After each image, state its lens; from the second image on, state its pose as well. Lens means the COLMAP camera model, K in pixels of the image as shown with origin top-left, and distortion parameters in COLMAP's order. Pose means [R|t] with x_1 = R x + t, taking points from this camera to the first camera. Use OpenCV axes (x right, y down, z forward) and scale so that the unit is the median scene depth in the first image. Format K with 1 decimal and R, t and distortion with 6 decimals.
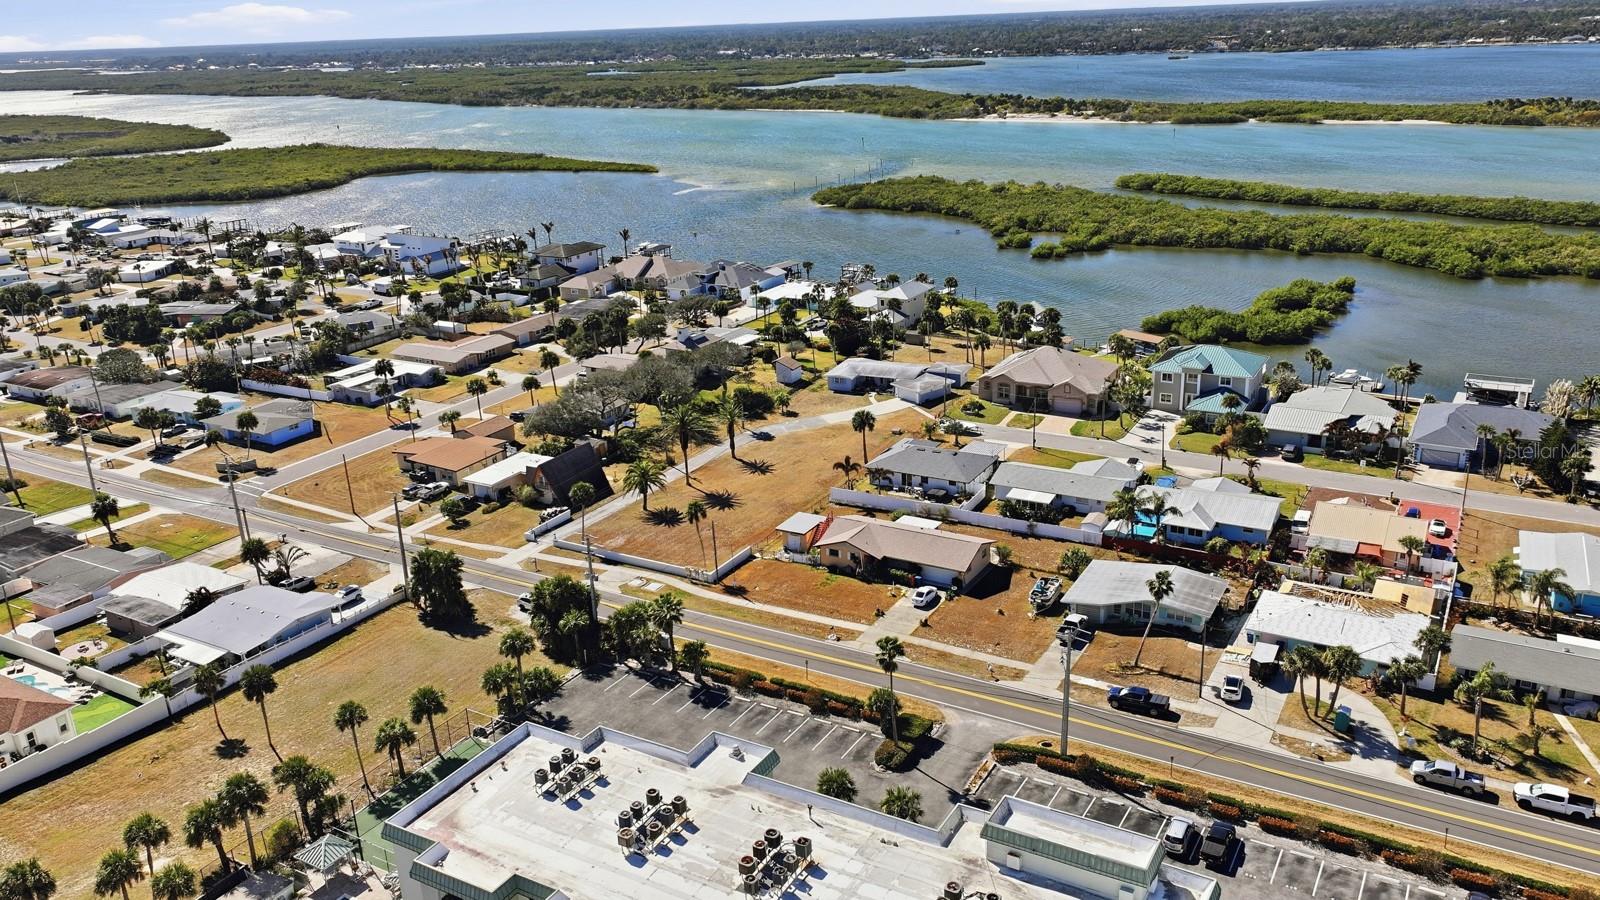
lens RADIAL K [[1241.5, 0, 800.0], [0, 1241.5, 450.0], [0, 0, 1]] dist [0.006258, 0.007255]
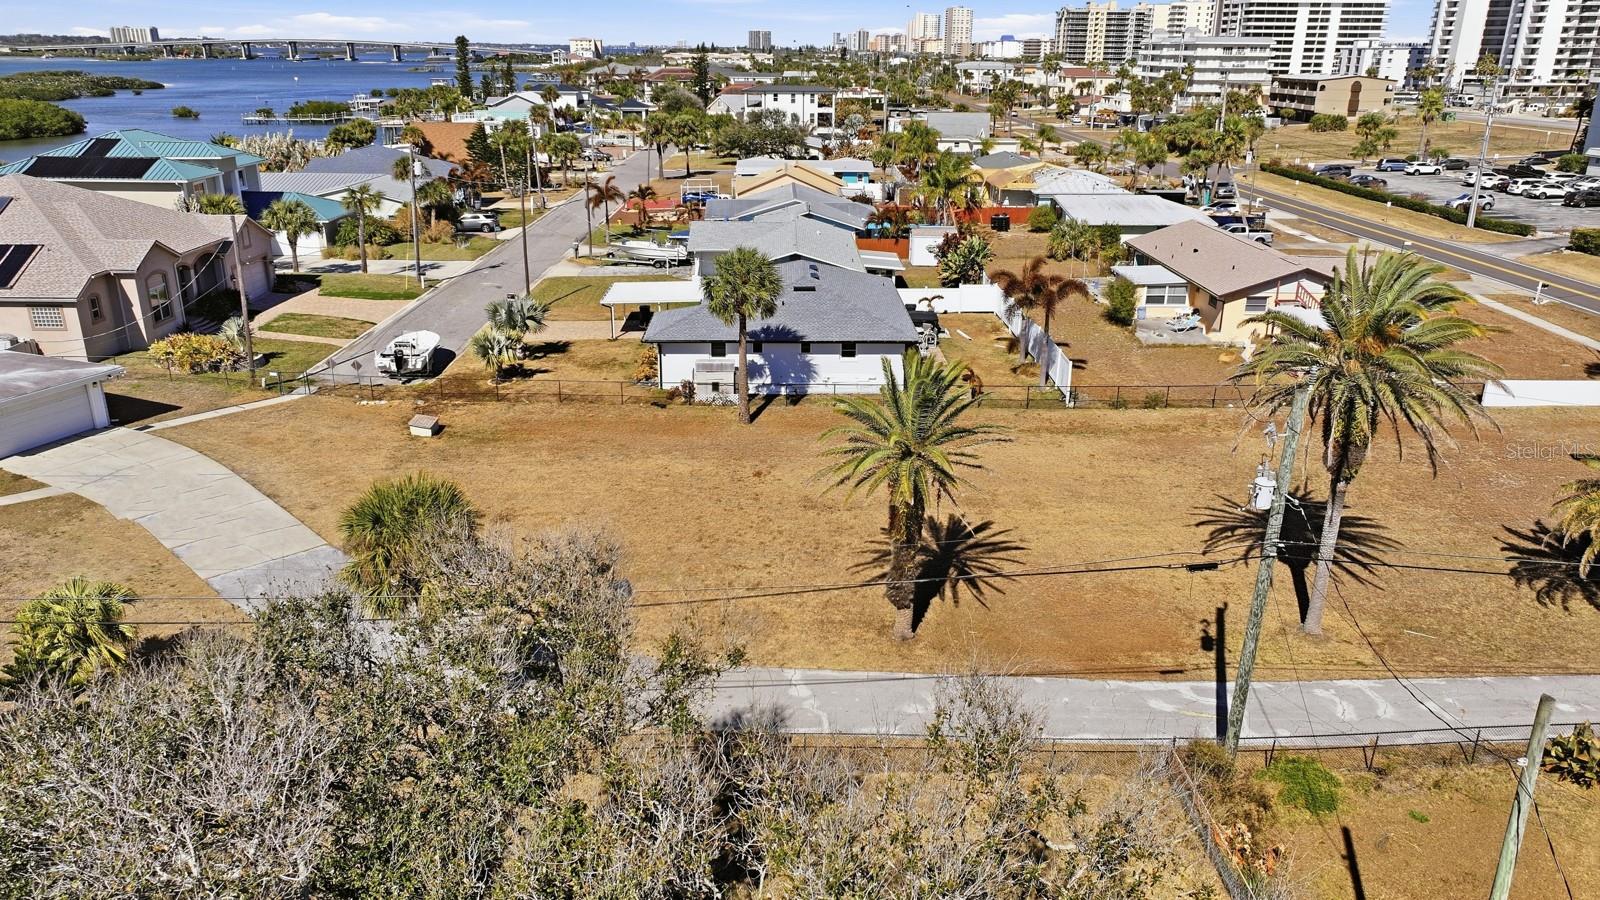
lens RADIAL K [[1126.0, 0, 809.9], [0, 1126.0, 451.7], [0, 0, 1]] dist [-0.003466, 0.023284]
pose [[-0.524888, -0.252372, 0.812897, -0.161405], [0.293131, 0.843016, 0.450997, -0.091249], [-0.799104, 0.475008, -0.368511, 0.938430]]
